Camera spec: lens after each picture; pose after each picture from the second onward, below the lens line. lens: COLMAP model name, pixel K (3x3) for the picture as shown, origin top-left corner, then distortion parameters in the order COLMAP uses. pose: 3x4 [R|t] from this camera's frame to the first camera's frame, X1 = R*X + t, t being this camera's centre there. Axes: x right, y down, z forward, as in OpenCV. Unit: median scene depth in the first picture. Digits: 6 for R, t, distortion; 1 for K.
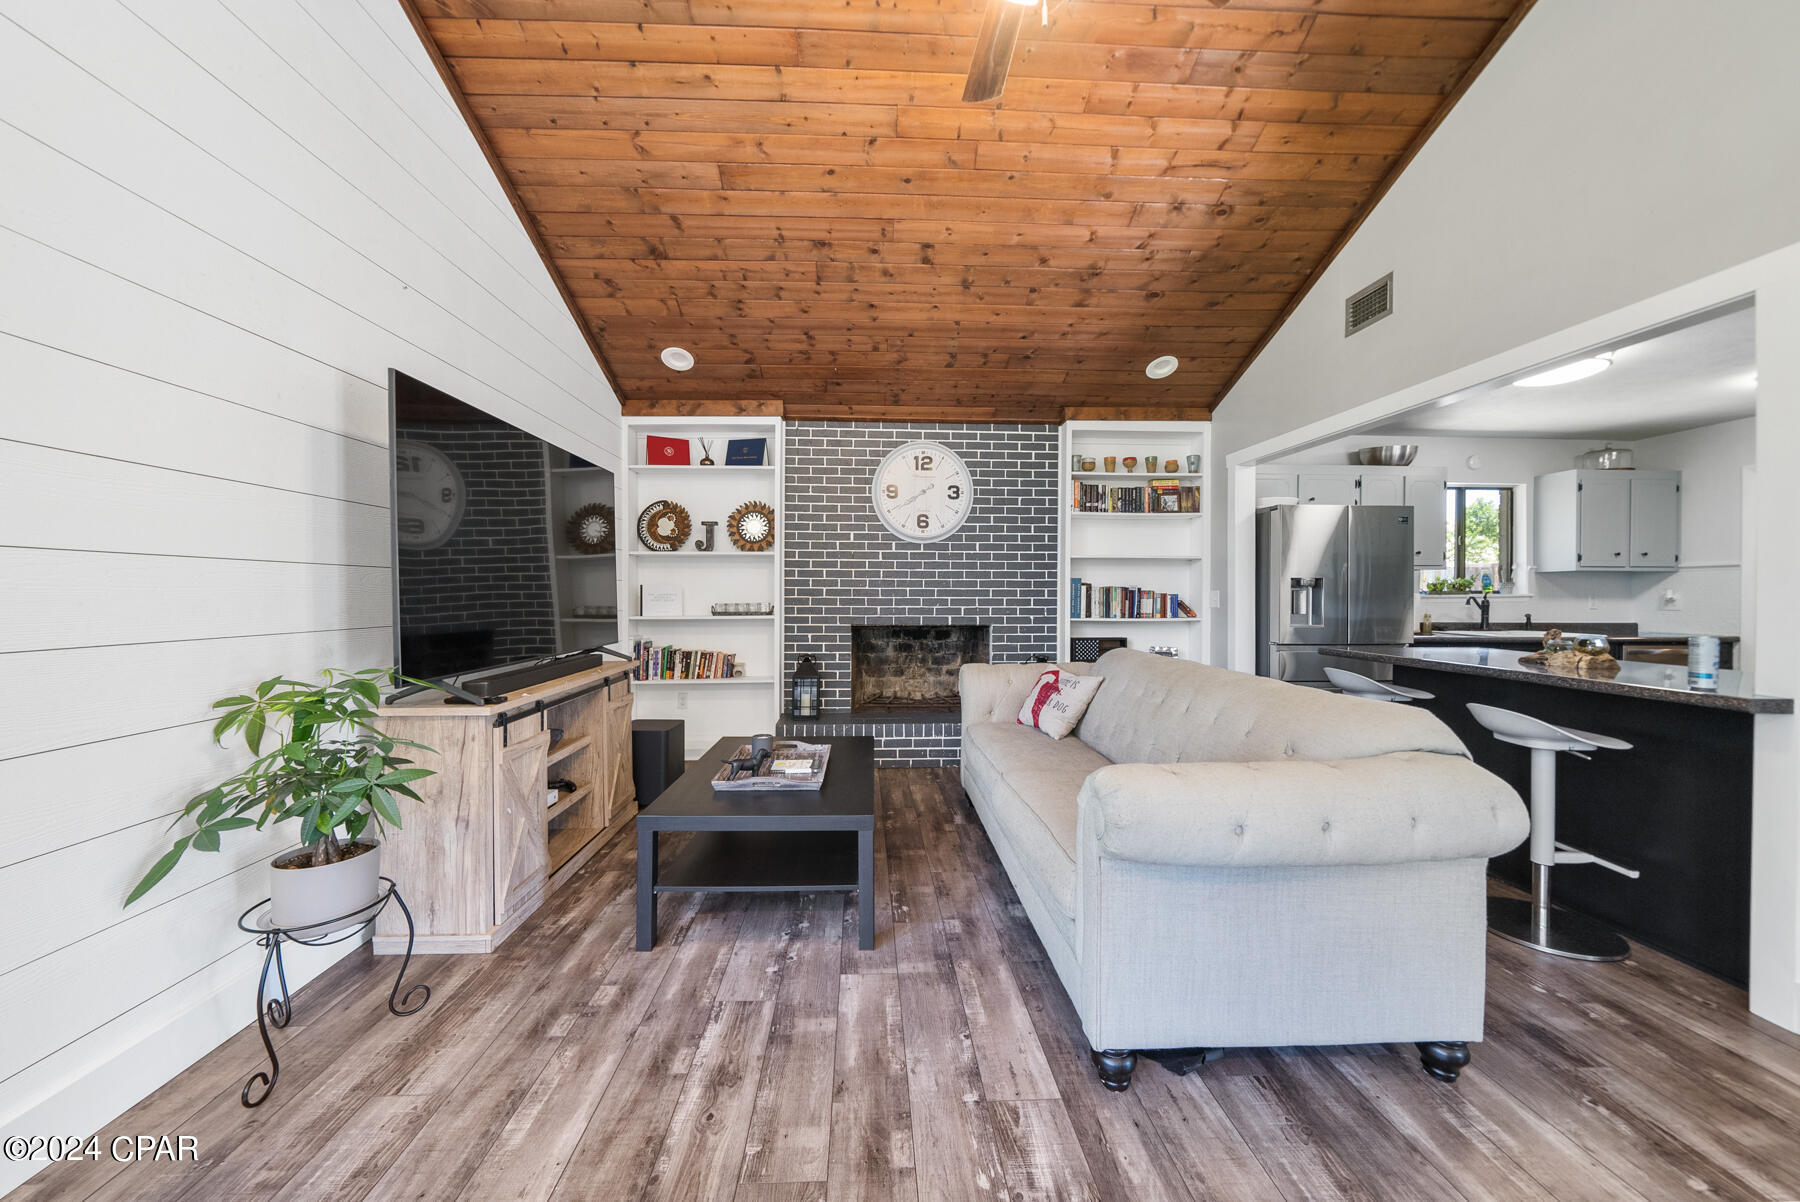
lens RADIAL K [[630.6, 0, 888.9], [0, 630.6, 608.0], [0, 0, 1]] dist [-0.005969, 0.000309]
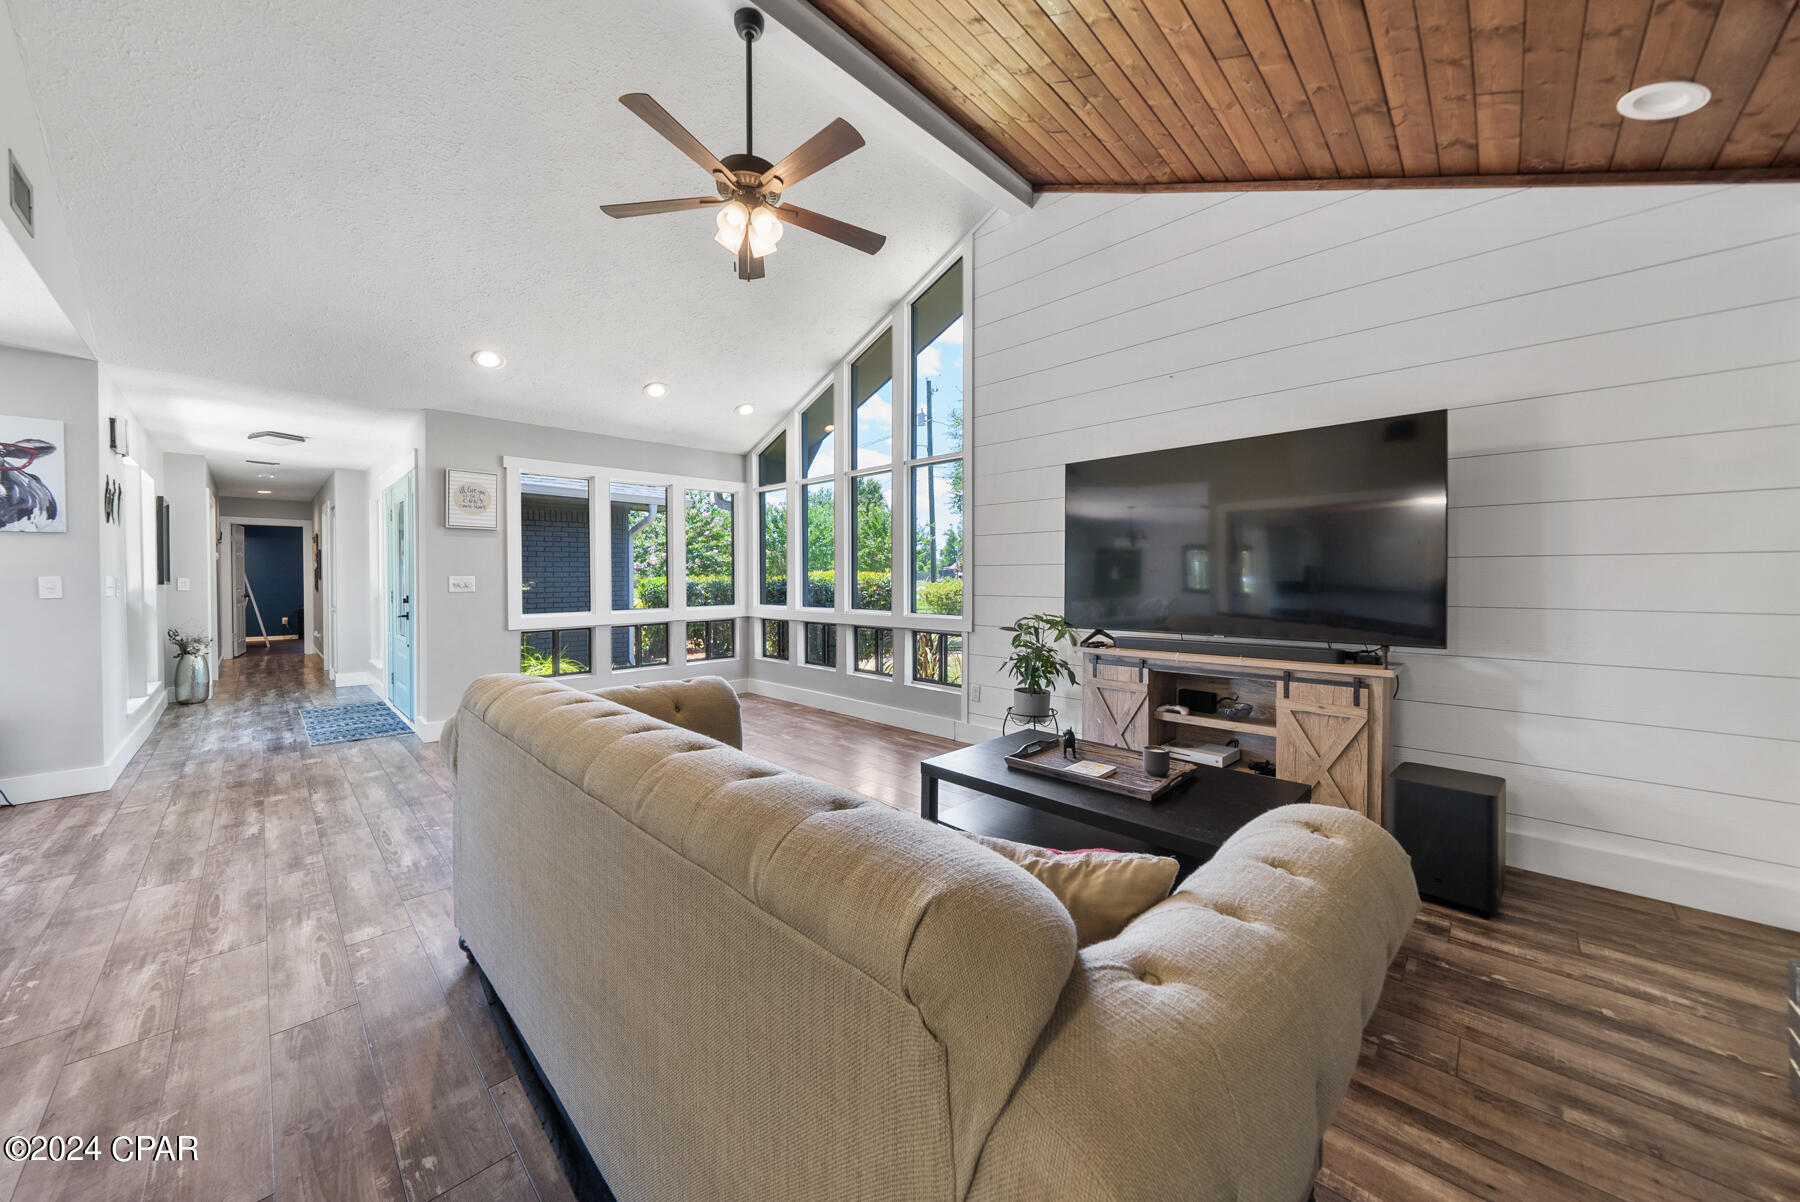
lens RADIAL K [[630.6, 0, 891.3], [0, 630.6, 583.5], [0, 0, 1]] dist [-0.005969, 0.000309]
pose [[-0.729829, 0.005772, -0.683606, 0.383860], [-0.015315, 0.999575, 0.024790, -0.019188], [0.683459, 0.028562, -0.729430, 0.835625]]
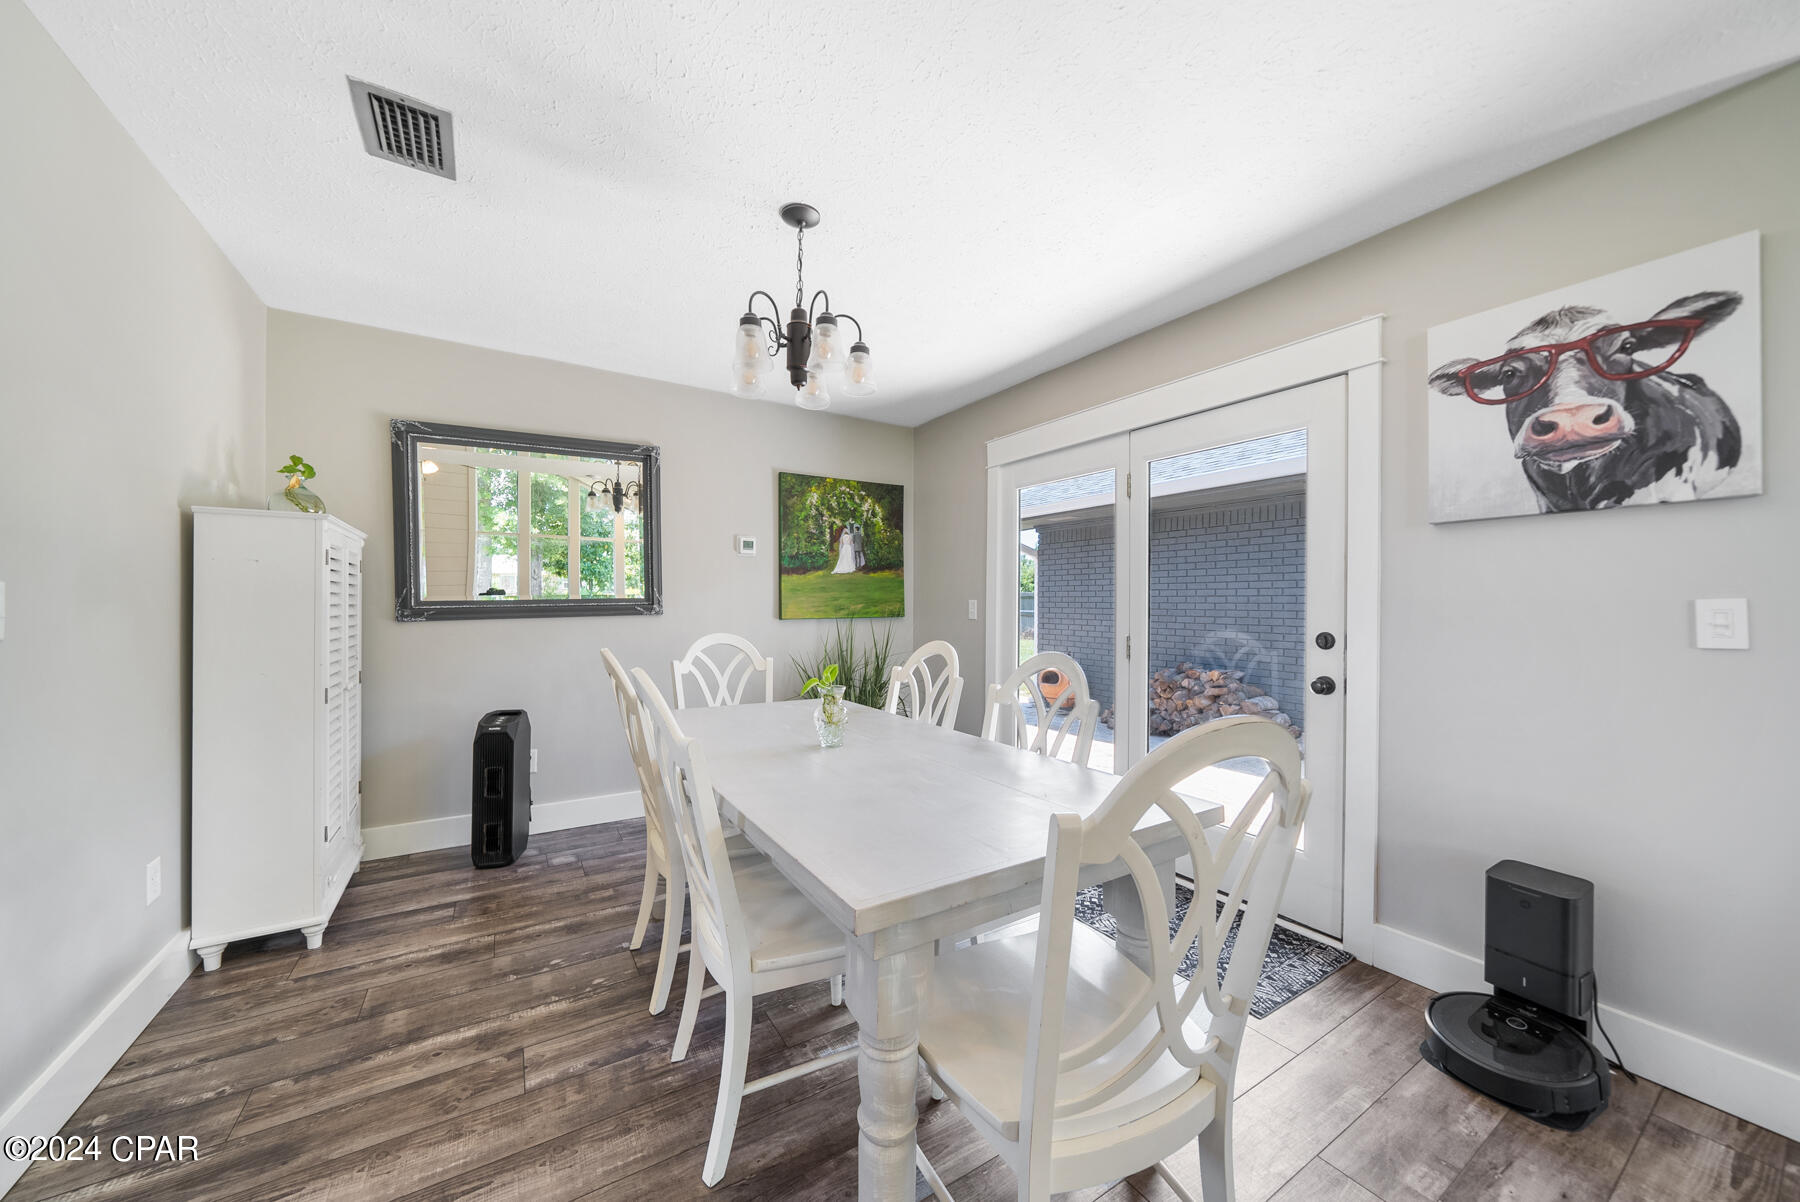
lens RADIAL K [[630.6, 0, 894.8], [0, 630.6, 603.1], [0, 0, 1]] dist [-0.005969, 0.000309]
pose [[-0.501400, -0.004413, 0.865204, 0.539286], [0.015400, 0.999783, 0.014024, -0.003098], [-0.865079, 0.020356, -0.501223, 0.152328]]
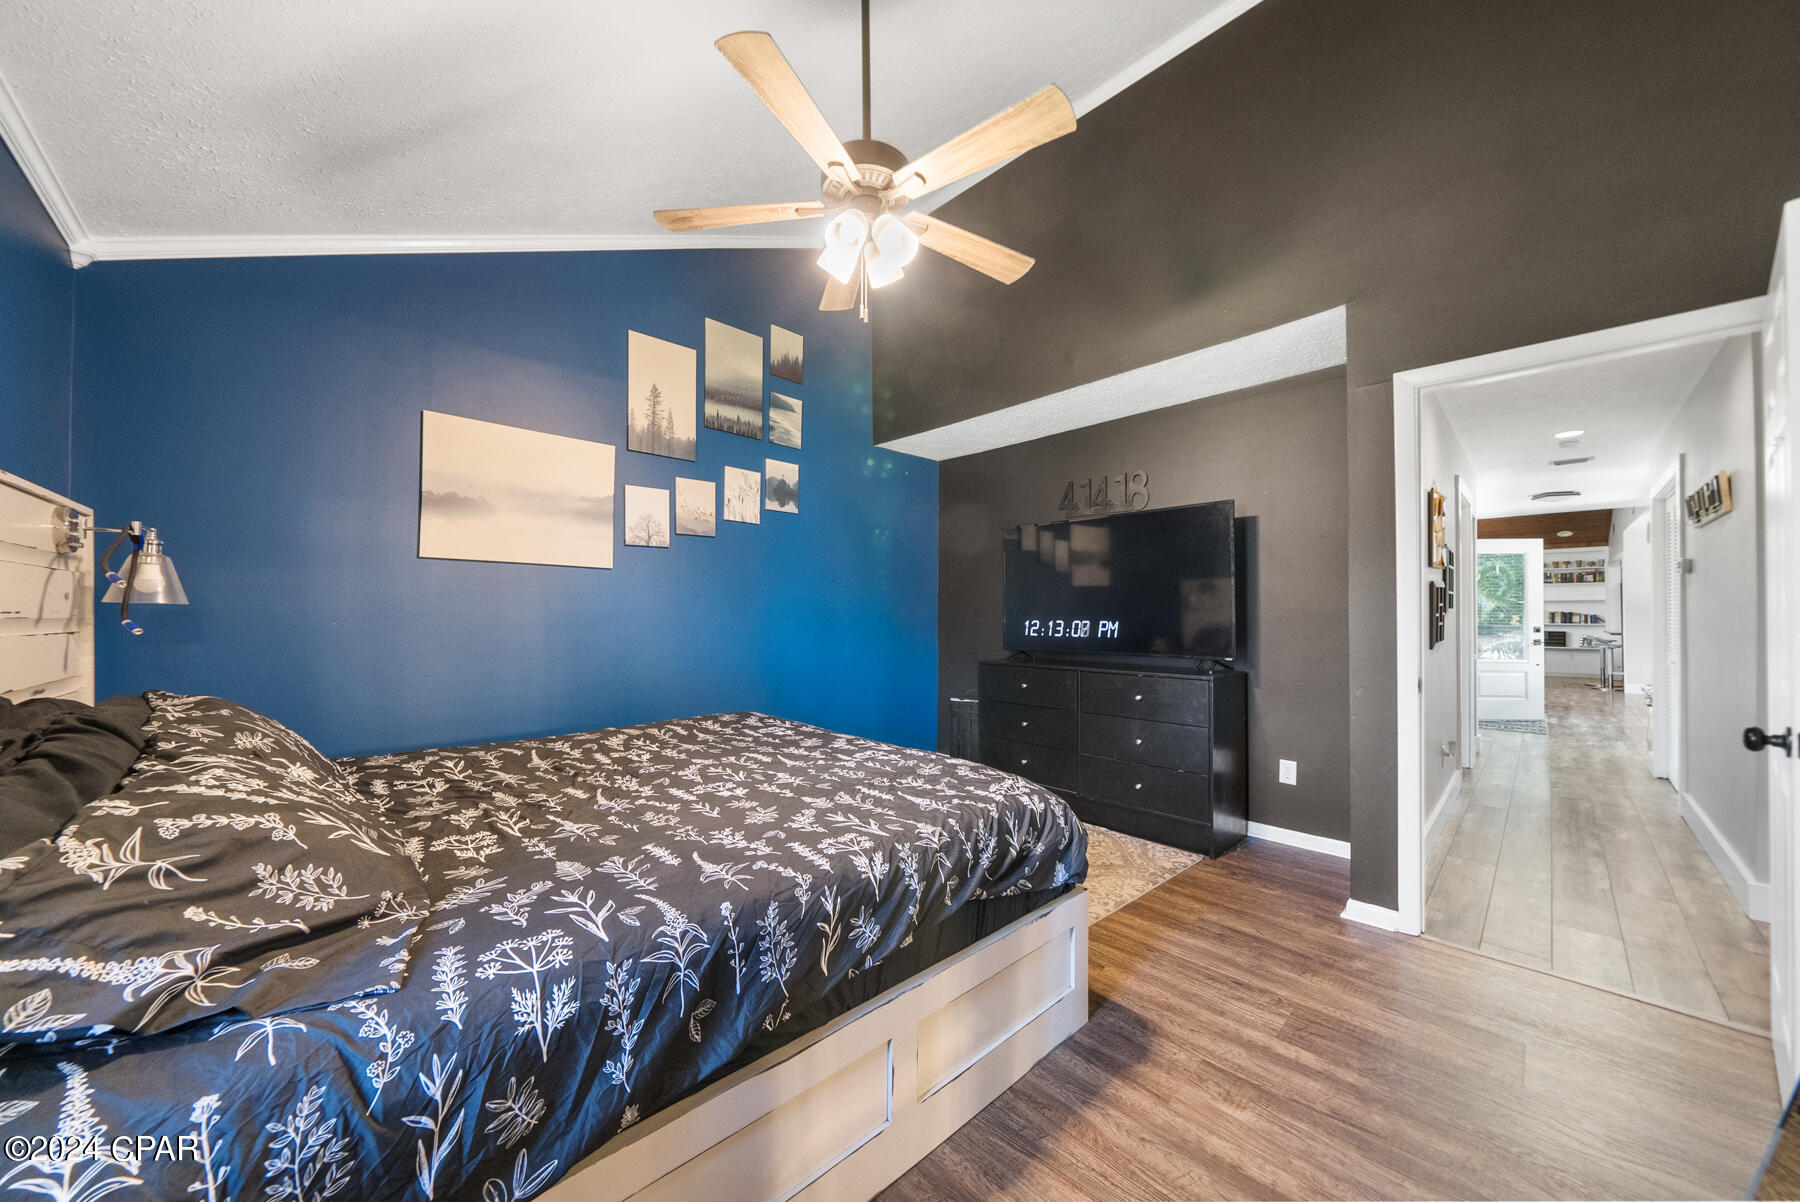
lens RADIAL K [[630.6, 0, 900.9], [0, 630.6, 610.9], [0, 0, 1]] dist [-0.005969, 0.000309]
pose [[0.663553, -0.007222, -0.748095, 0.501397], [-0.013690, 0.999669, -0.021793, 0.057358], [0.748004, 0.024702, 0.663234, -2.784437]]
